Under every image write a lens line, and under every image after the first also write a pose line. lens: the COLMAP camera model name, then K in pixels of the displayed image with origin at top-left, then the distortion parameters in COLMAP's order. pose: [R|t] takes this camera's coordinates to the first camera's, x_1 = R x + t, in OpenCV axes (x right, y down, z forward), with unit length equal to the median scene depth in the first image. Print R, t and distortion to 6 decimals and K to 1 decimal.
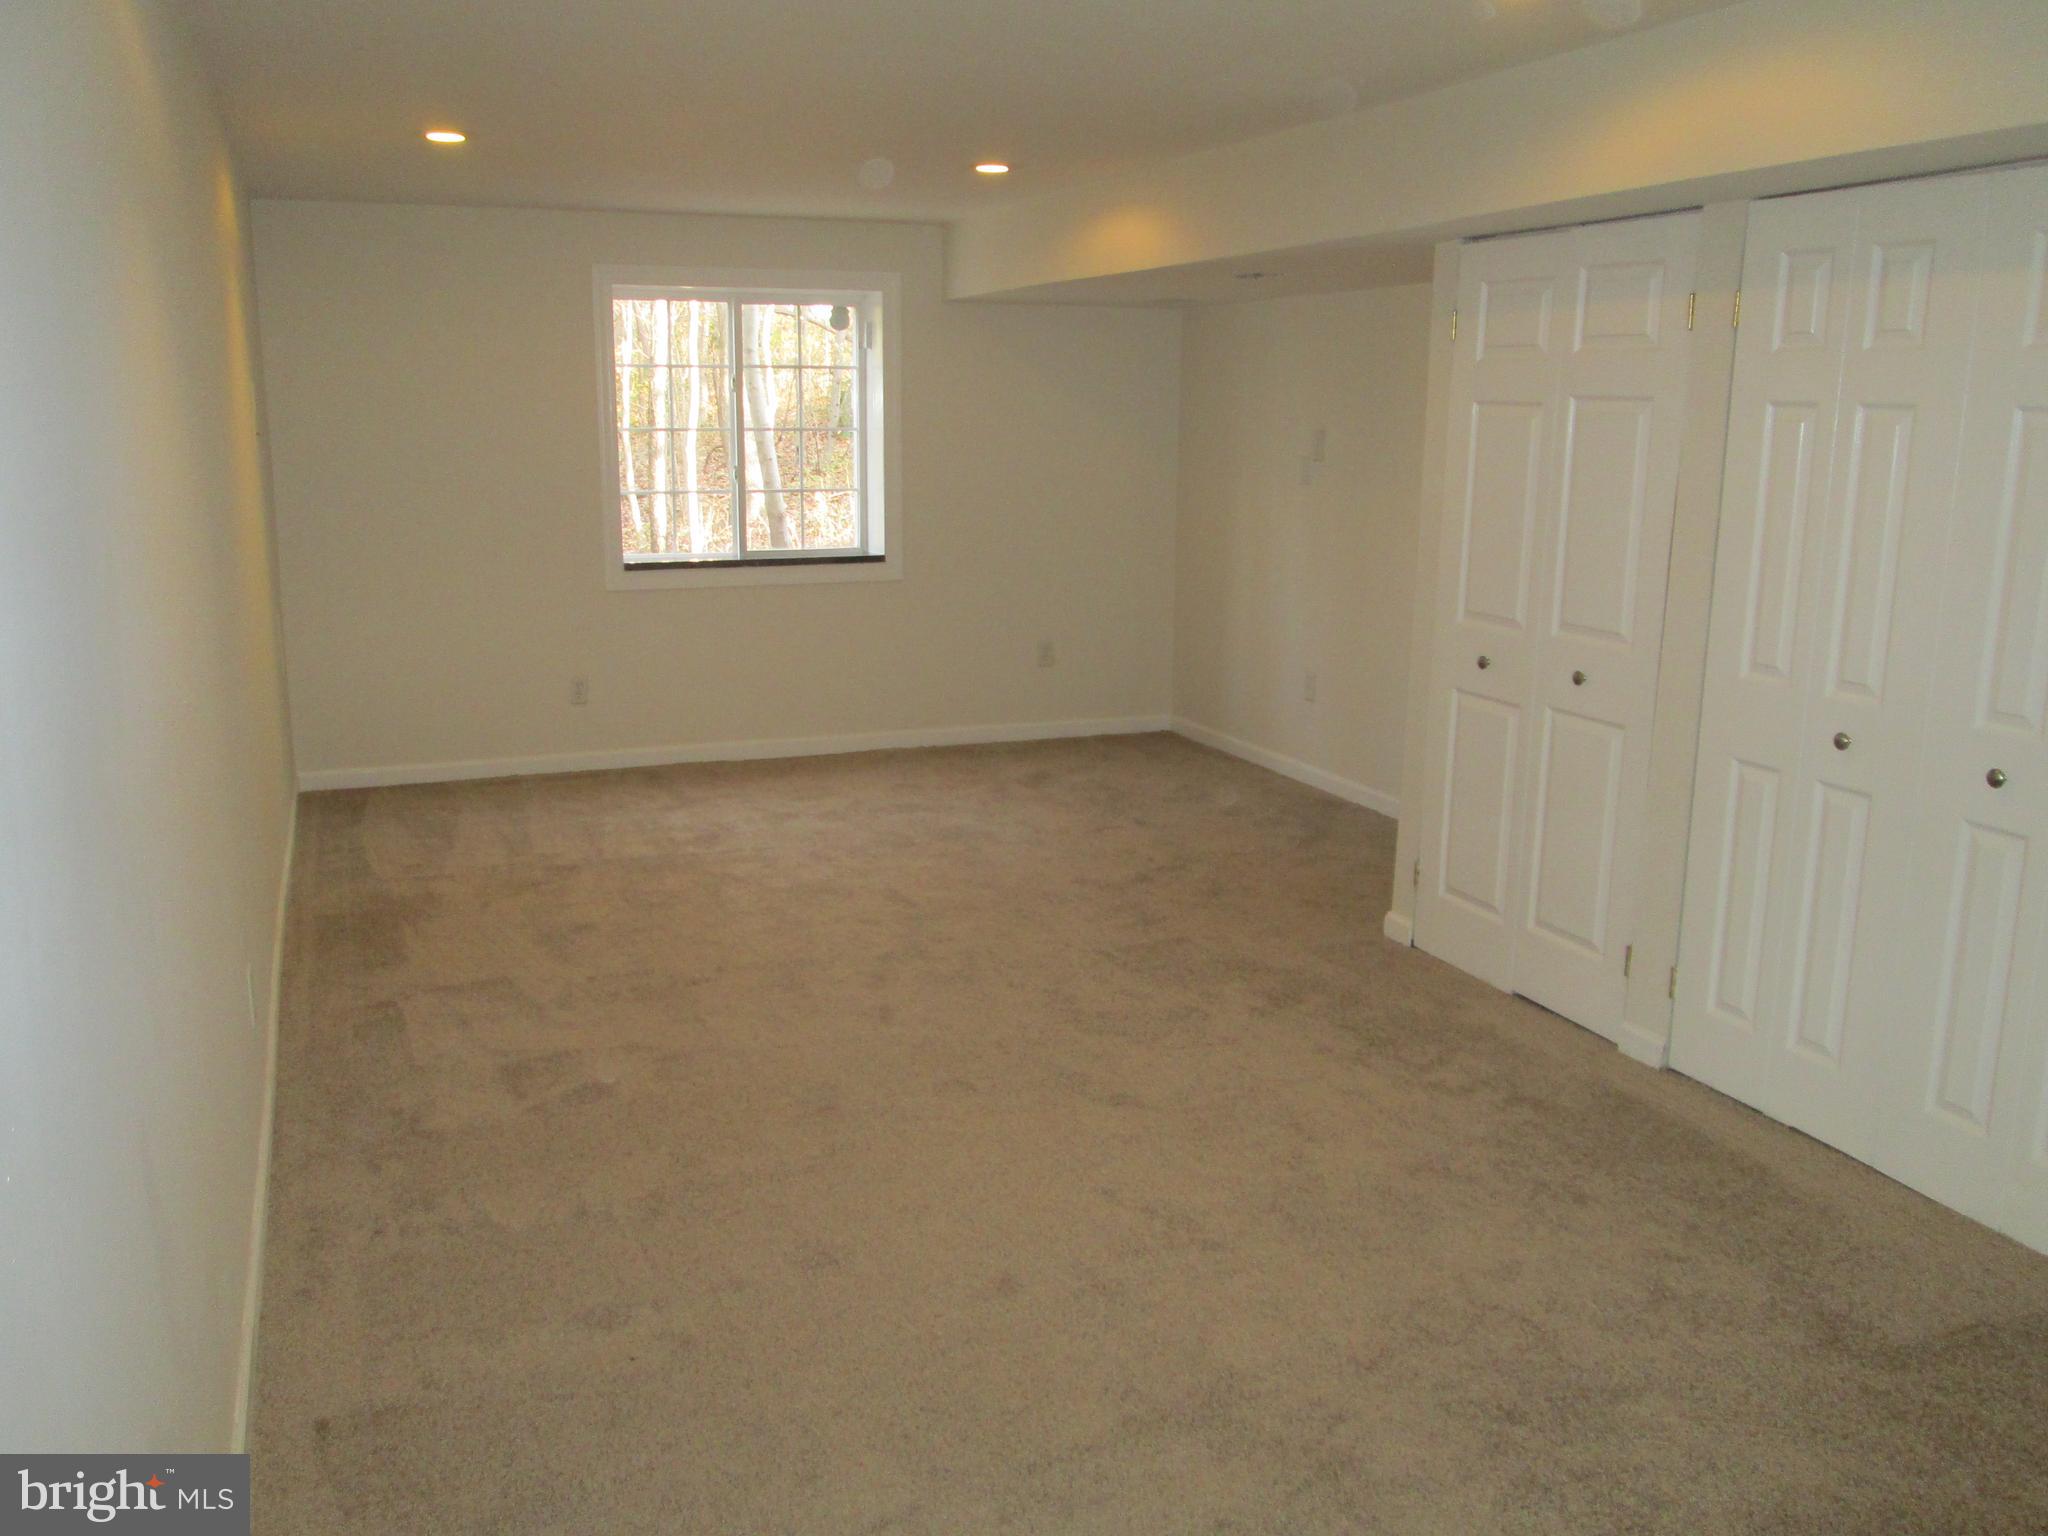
lens RADIAL K [[1709.5, 0, 1024.0], [0, 1709.5, 768.0], [0, 0, 1]] dist [-0.030549, 0.007767]
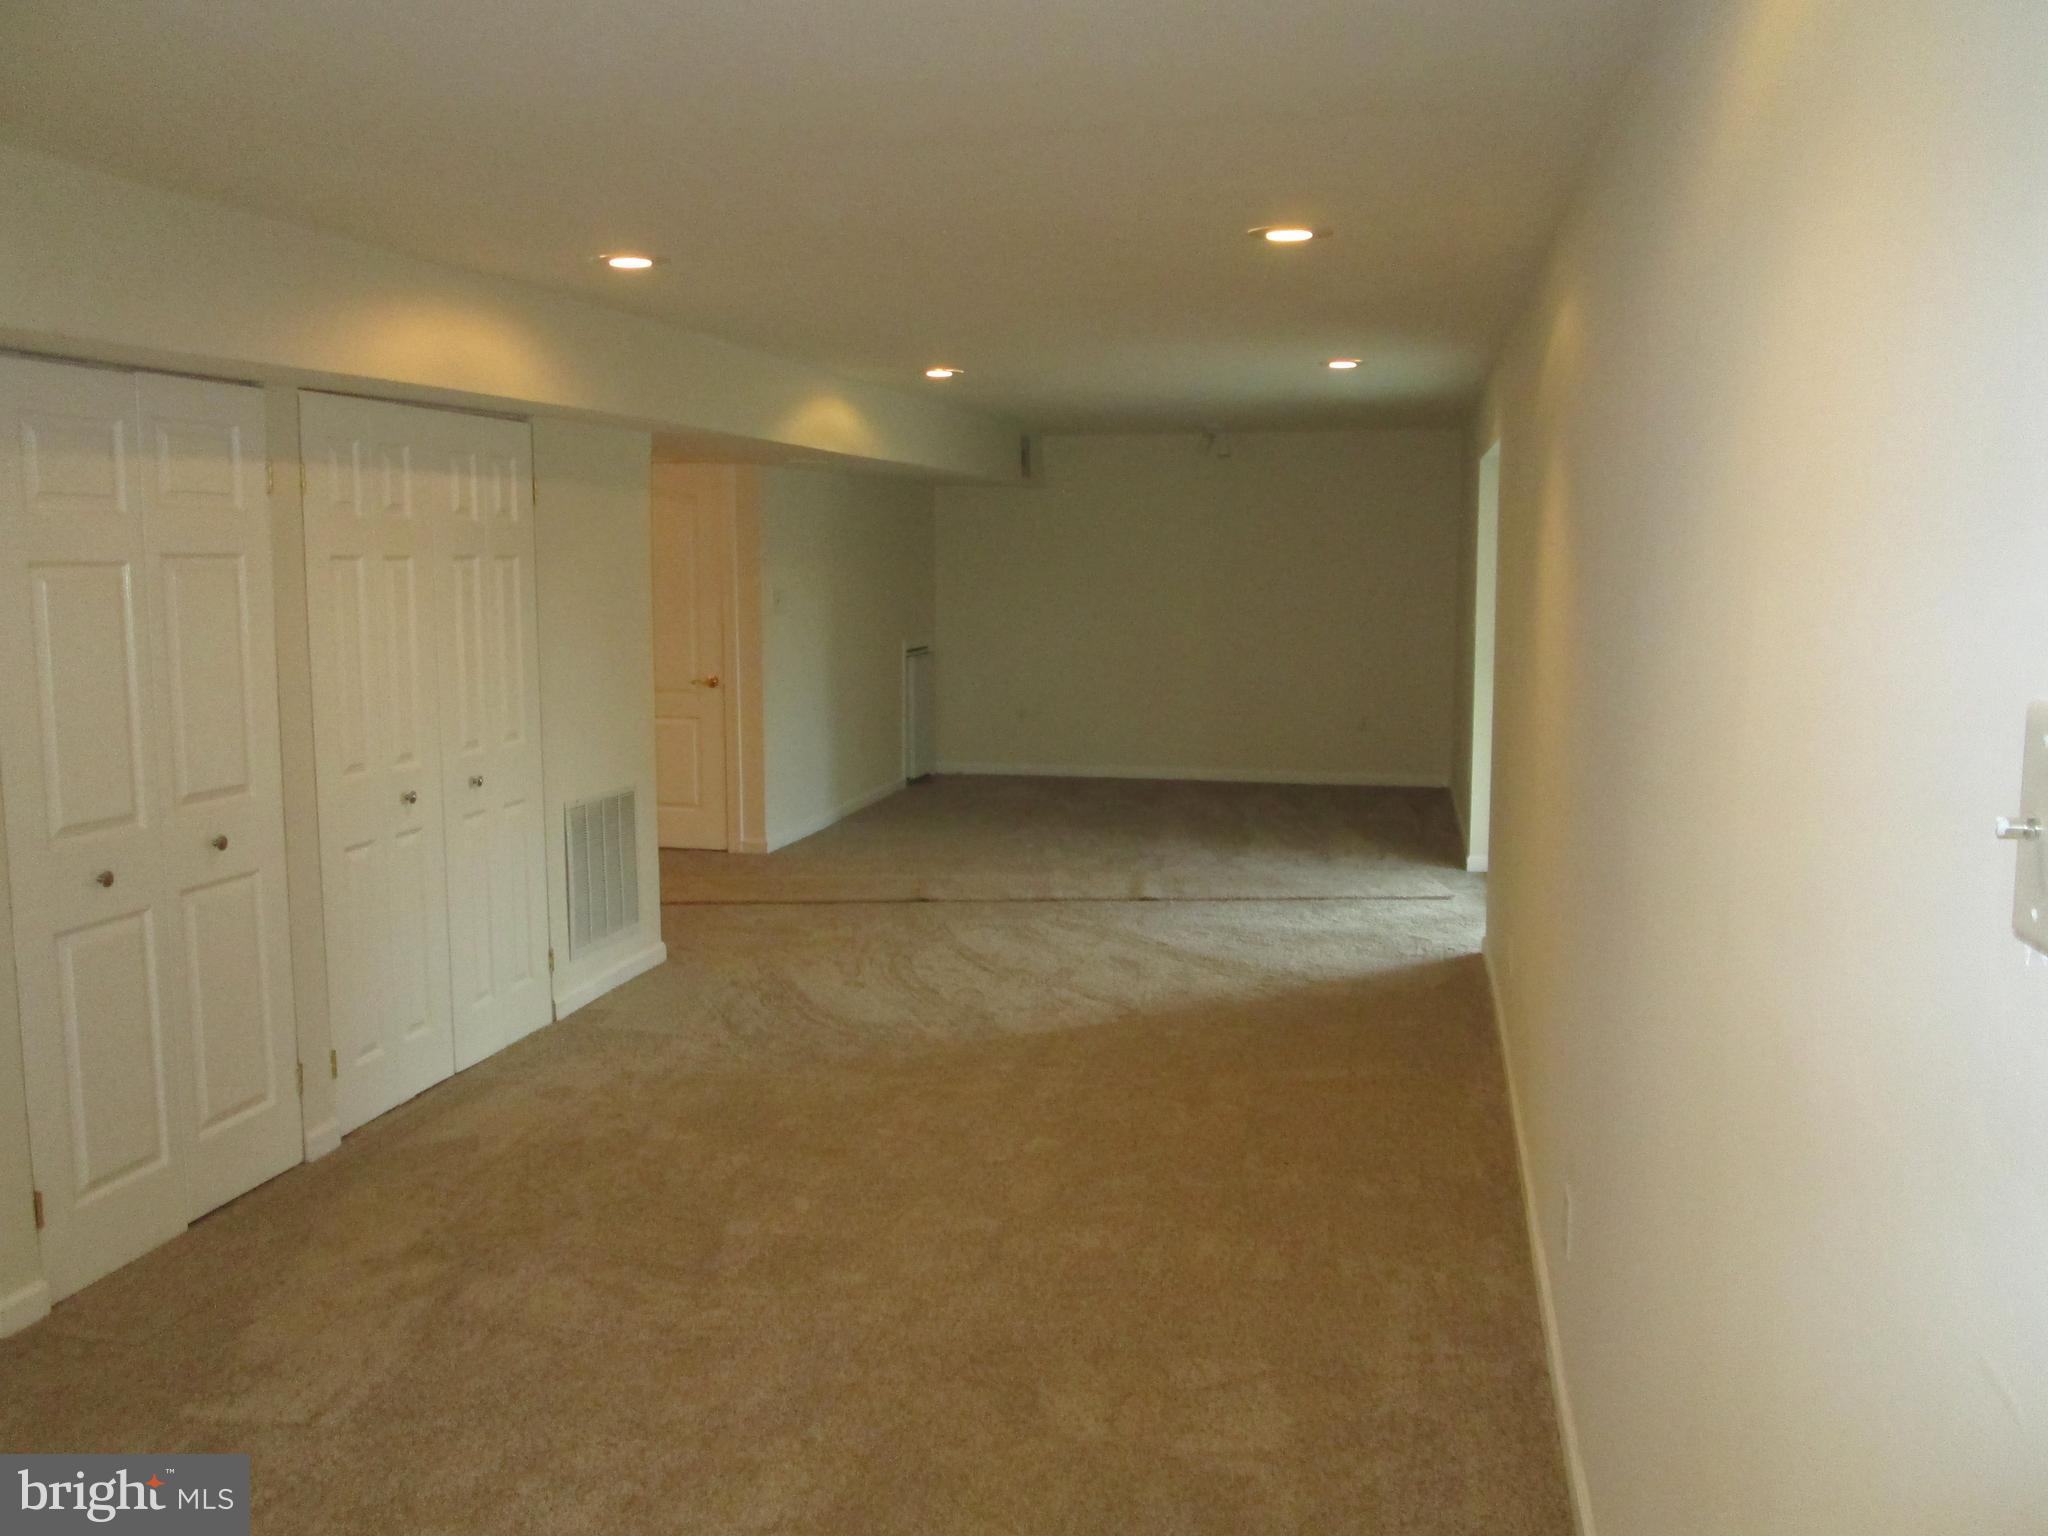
lens RADIAL K [[1709.5, 0, 1024.0], [0, 1709.5, 768.0], [0, 0, 1]] dist [-0.030549, 0.007767]
pose [[-0.827618, -0.068988, 0.557035, -0.634572], [0.121671, 0.946770, 0.298030, -0.353259], [-0.547945, 0.314430, -0.775171, 1.622081]]
